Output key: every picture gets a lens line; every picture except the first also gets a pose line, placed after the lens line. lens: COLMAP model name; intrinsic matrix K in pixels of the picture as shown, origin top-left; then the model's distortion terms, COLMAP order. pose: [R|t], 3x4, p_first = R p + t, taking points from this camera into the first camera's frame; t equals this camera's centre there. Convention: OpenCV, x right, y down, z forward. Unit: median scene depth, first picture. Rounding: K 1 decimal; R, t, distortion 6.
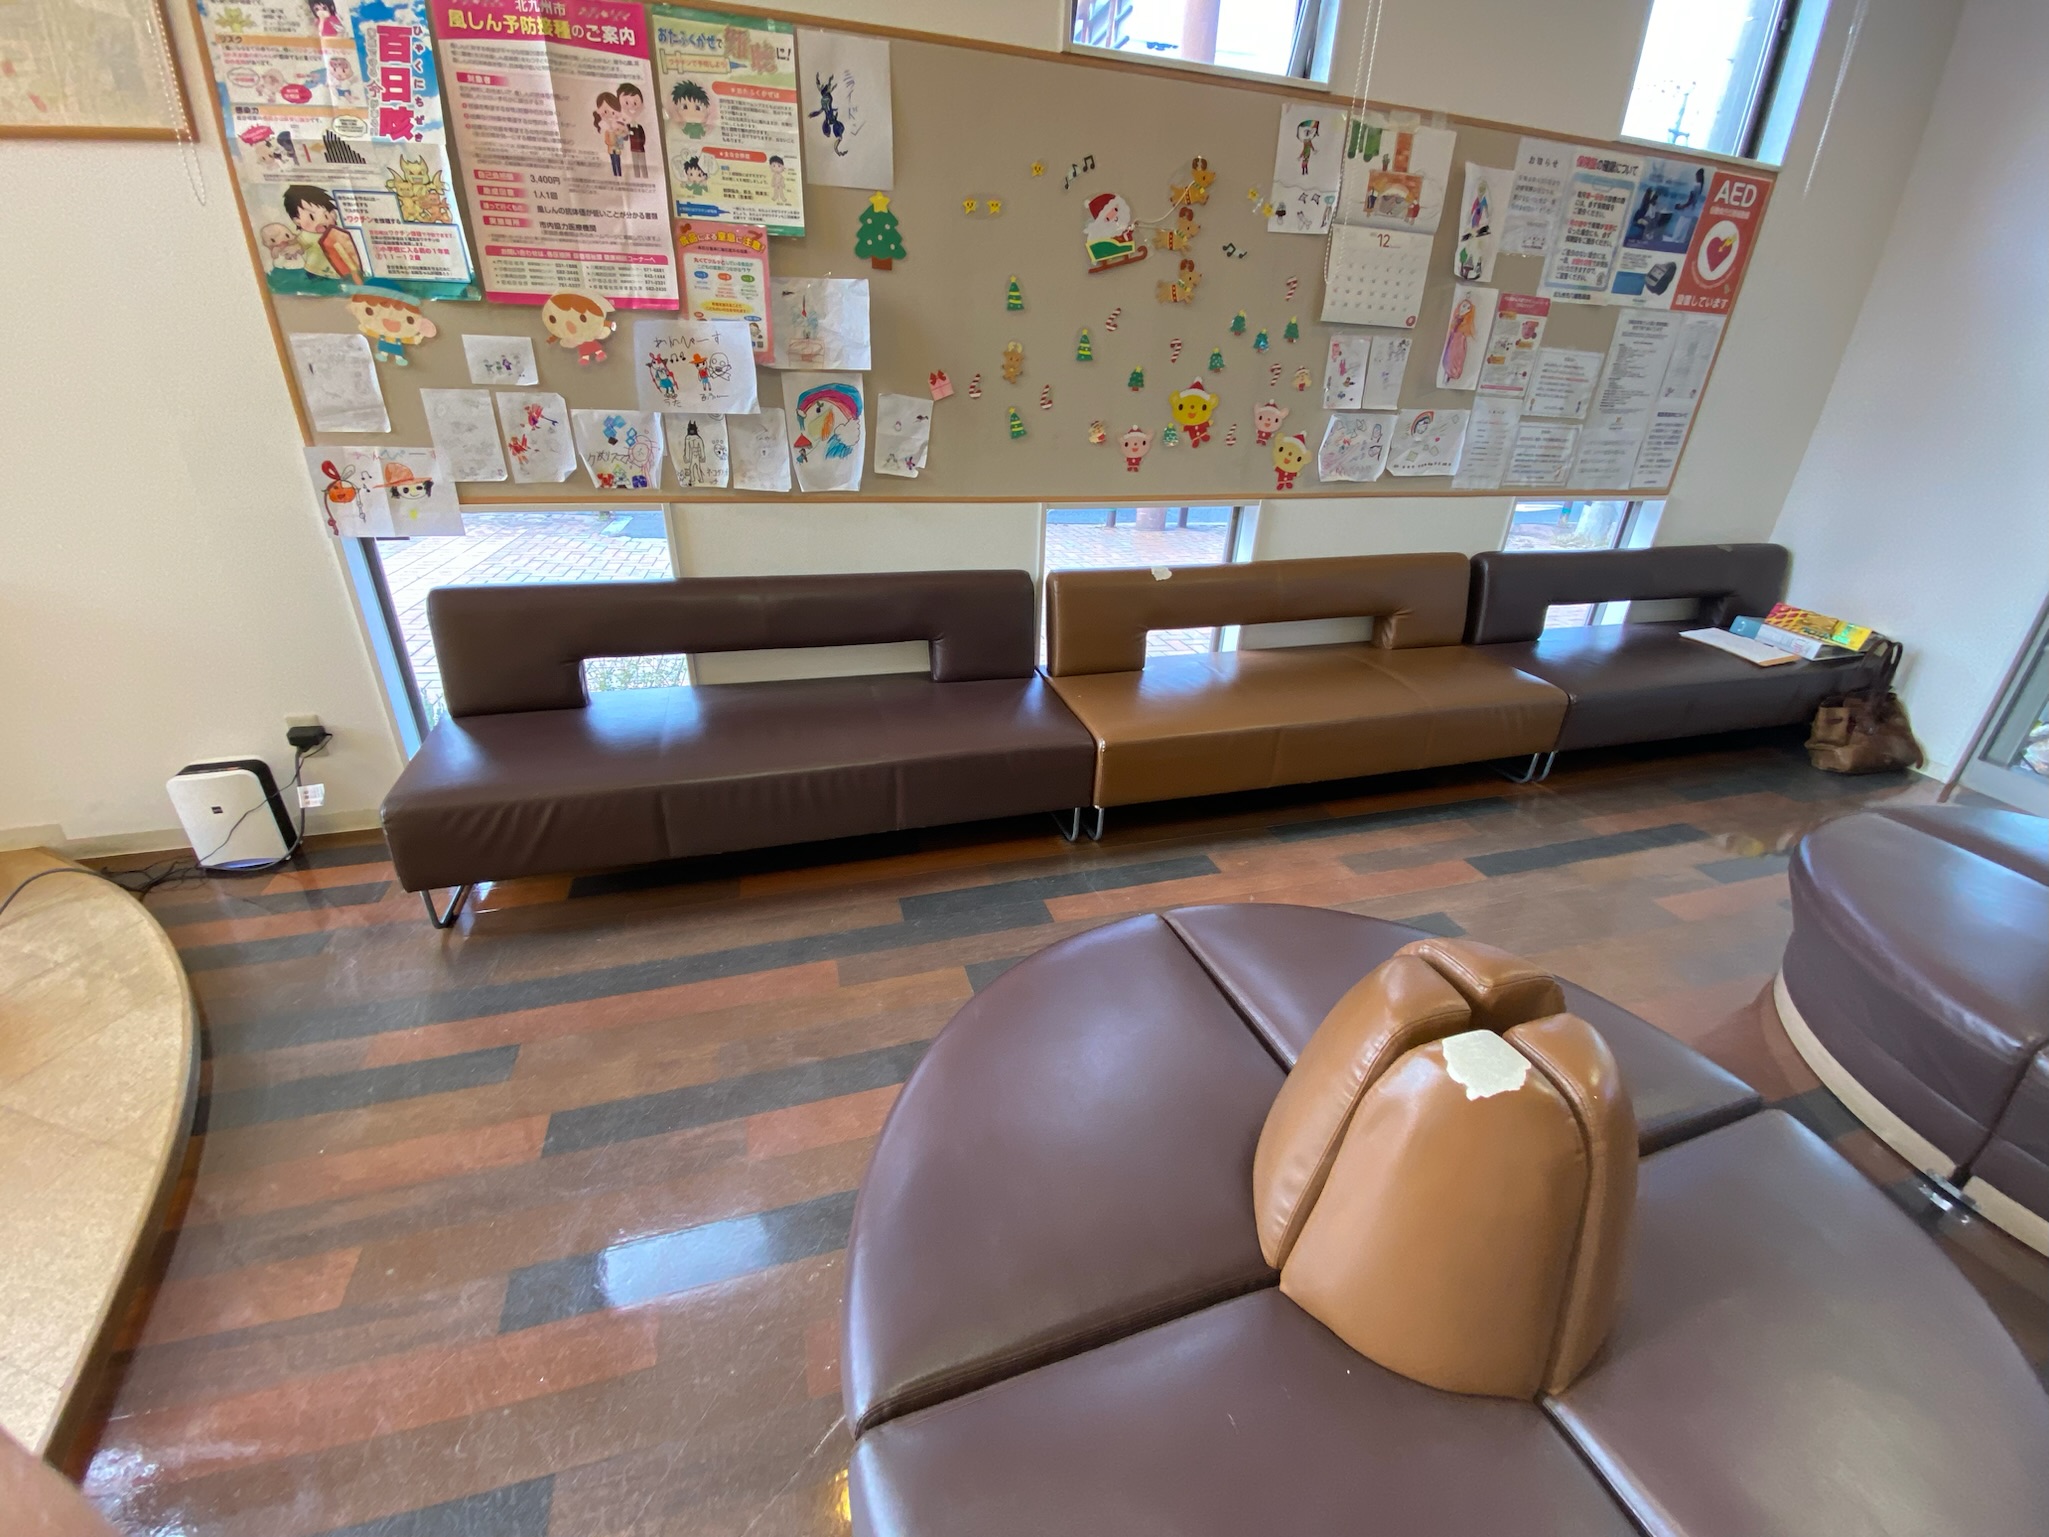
lens RADIAL K [[829.7, 0, 1024.5], [0, 829.7, 768.5], [0, 0, 1]] dist [0.019368, -0.012967]
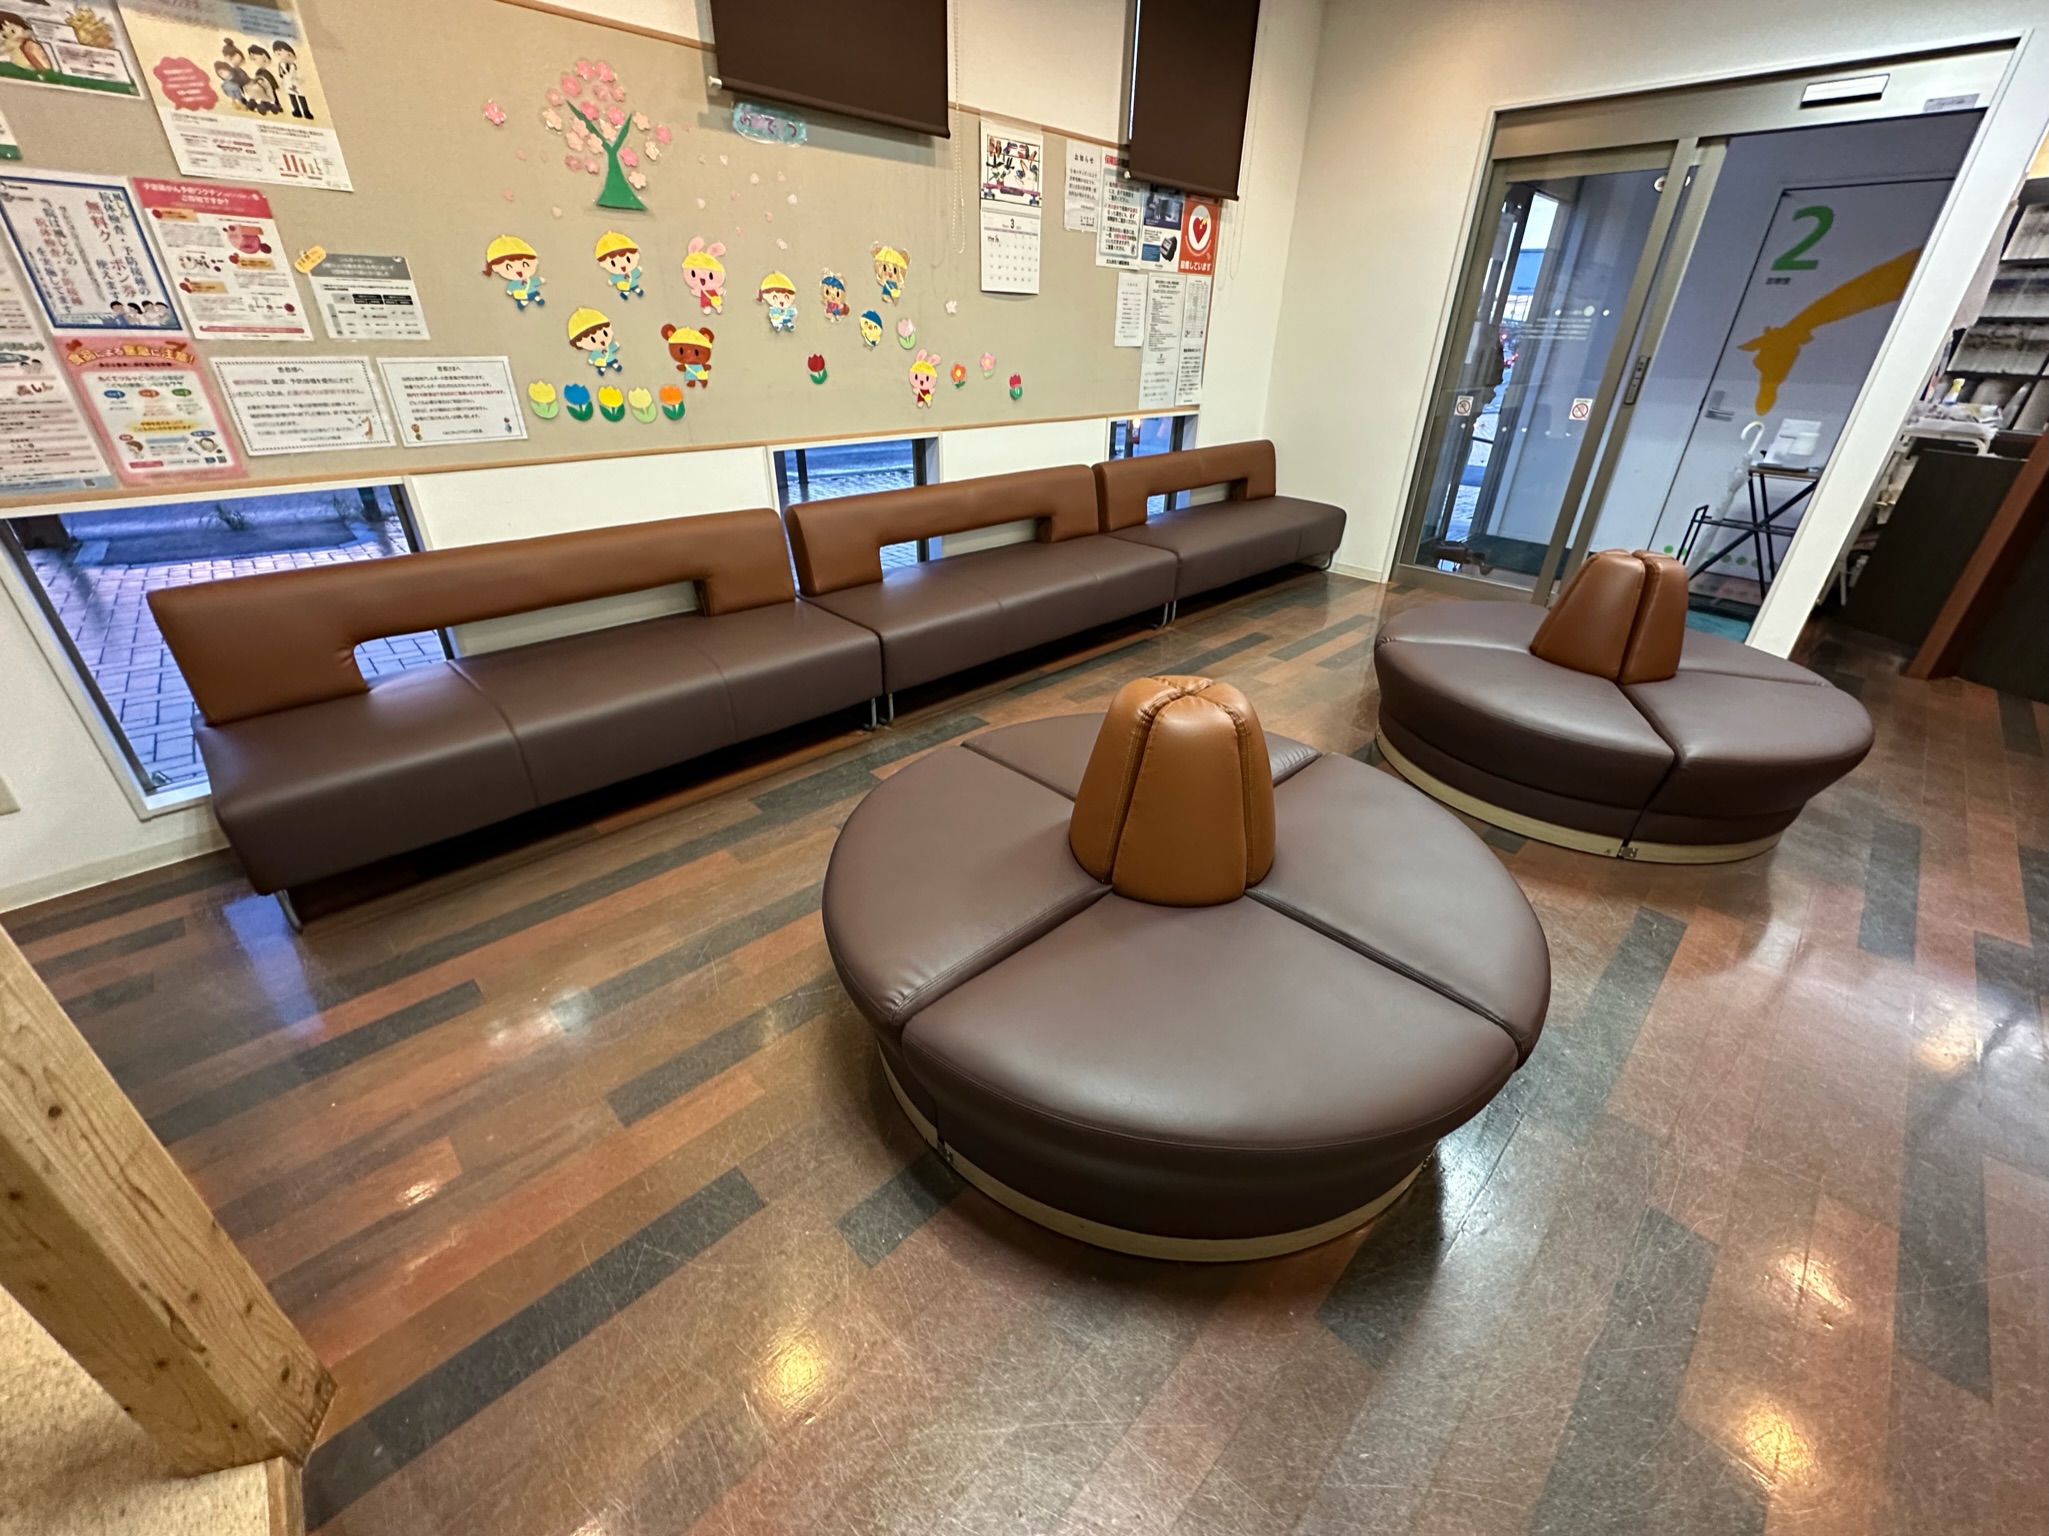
lens RADIAL K [[817.8, 0, 1030.6], [0, 817.8, 766.1], [0, 0, 1]] dist [0.000440, 0.000106]
pose [[0.890460, -0.230791, 0.392193, -0.172744], [0.205392, 0.972903, 0.106182, 0.051621], [-0.406072, -0.013998, 0.913734, -0.153556]]
